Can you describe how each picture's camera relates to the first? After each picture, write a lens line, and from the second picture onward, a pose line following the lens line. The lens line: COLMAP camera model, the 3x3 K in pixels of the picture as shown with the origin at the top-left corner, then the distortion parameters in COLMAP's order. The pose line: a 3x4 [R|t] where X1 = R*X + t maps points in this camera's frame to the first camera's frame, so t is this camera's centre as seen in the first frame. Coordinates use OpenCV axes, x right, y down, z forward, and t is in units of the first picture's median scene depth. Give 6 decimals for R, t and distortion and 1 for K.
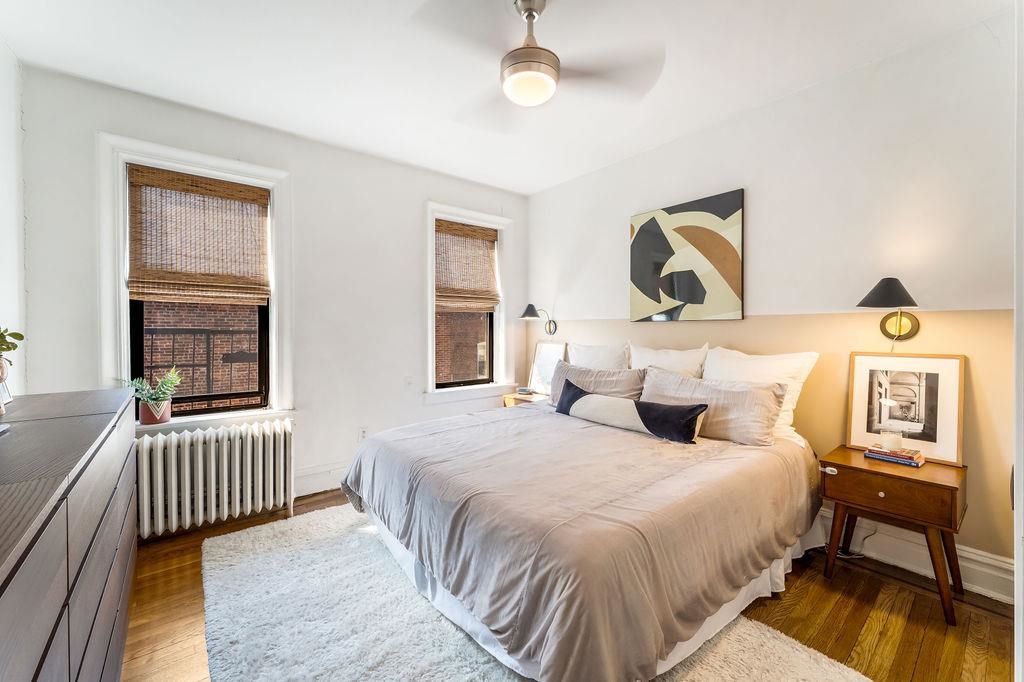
lens RADIAL K [[418.6, 0, 502.4], [0, 418.6, 333.2], [0, 0, 1]] dist [-0.005494, 0.001968]
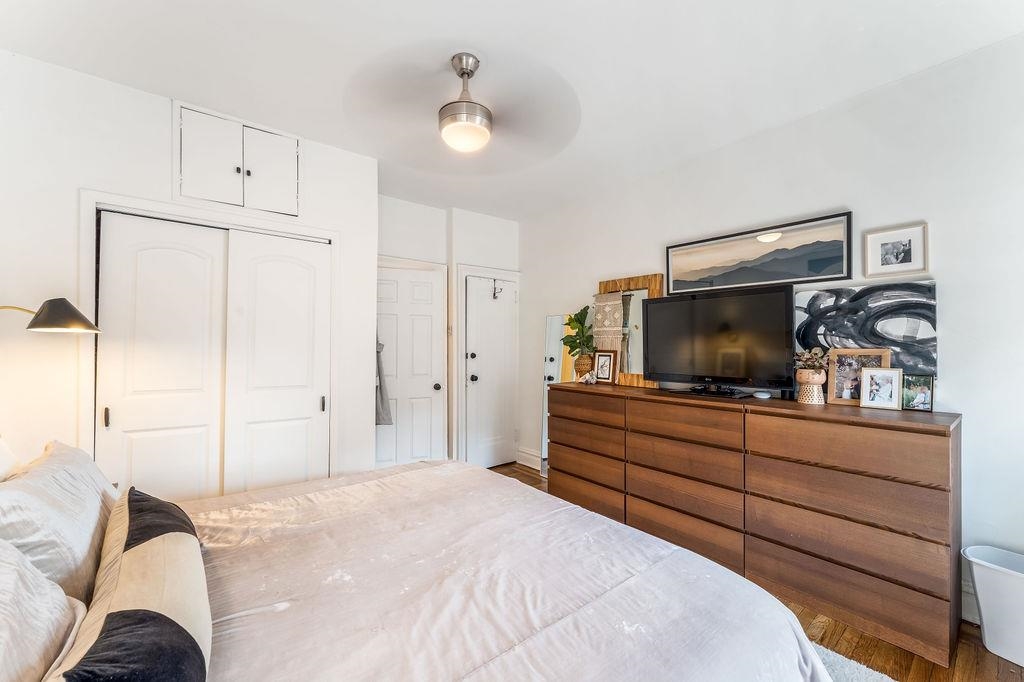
lens RADIAL K [[418.6, 0, 514.4], [0, 418.6, 342.6], [0, 0, 1]] dist [-0.005494, 0.001968]
pose [[-0.999886, 0.001942, -0.014970, -0.029247], [0.001873, 0.999988, 0.004593, -0.022682], [0.014979, 0.004565, -0.999877, 1.239288]]
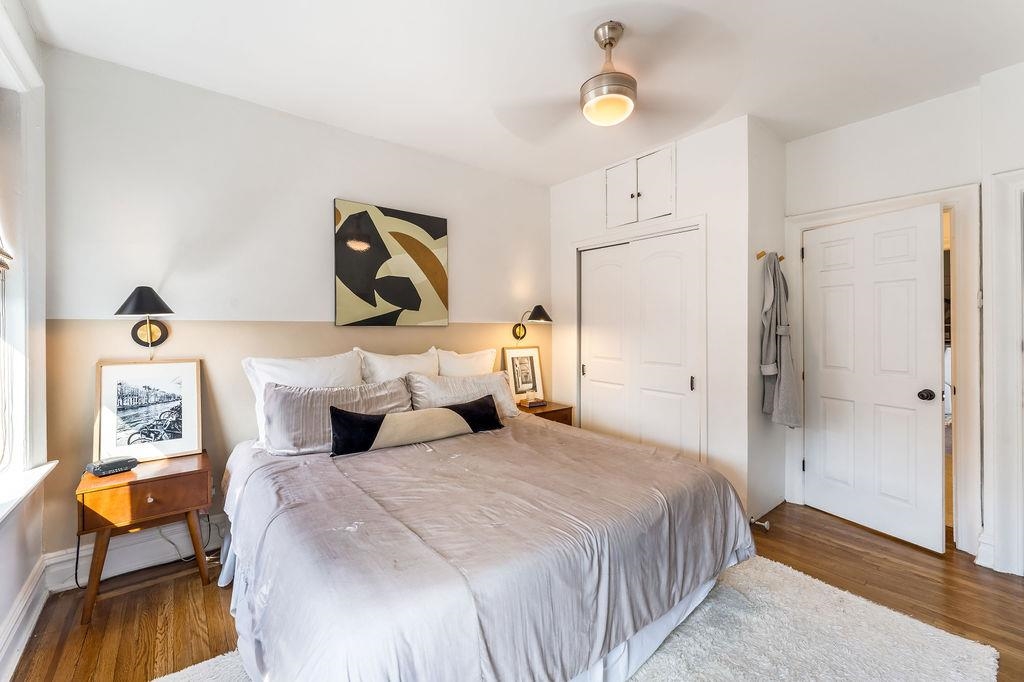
lens RADIAL K [[418.6, 0, 510.5], [0, 418.6, 333.1], [0, 0, 1]] dist [-0.005494, 0.001968]
pose [[-0.017774, -0.001168, 0.999841, -0.585475], [0.019244, 0.999814, 0.001510, -0.009014], [-0.999657, 0.019268, -0.017749, 0.754798]]
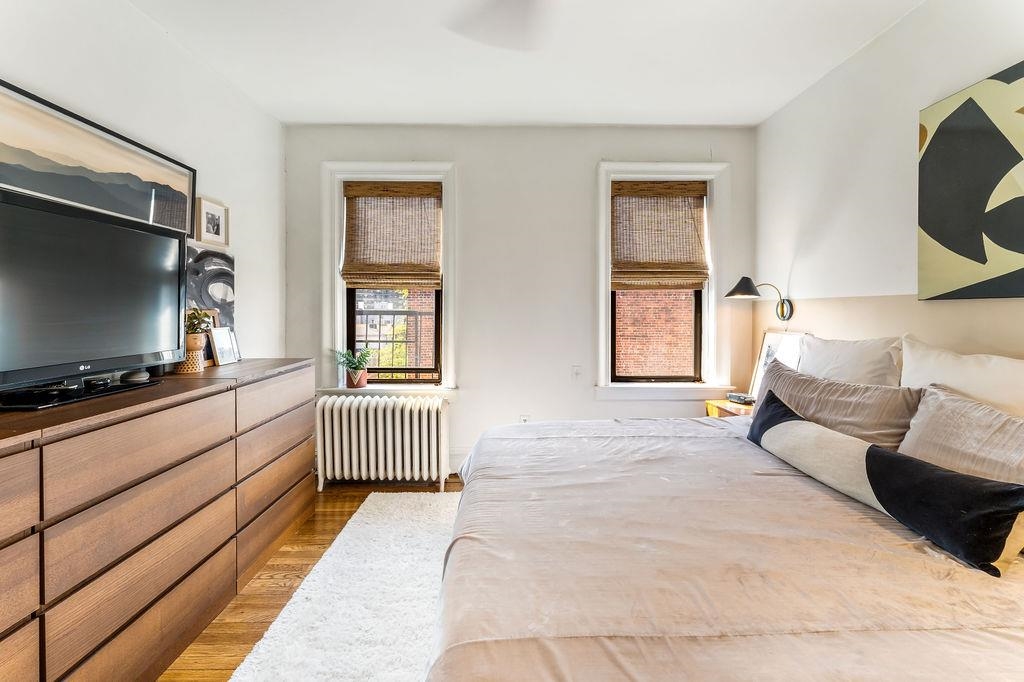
lens RADIAL K [[418.6, 0, 520.1], [0, 418.6, 313.7], [0, 0, 1]] dist [-0.005494, 0.001968]
pose [[0.787891, 0.006308, -0.615783, 0.258316], [-0.008060, 0.999968, -0.000069, -0.005301], [0.615762, 0.005017, 0.787916, 0.265038]]
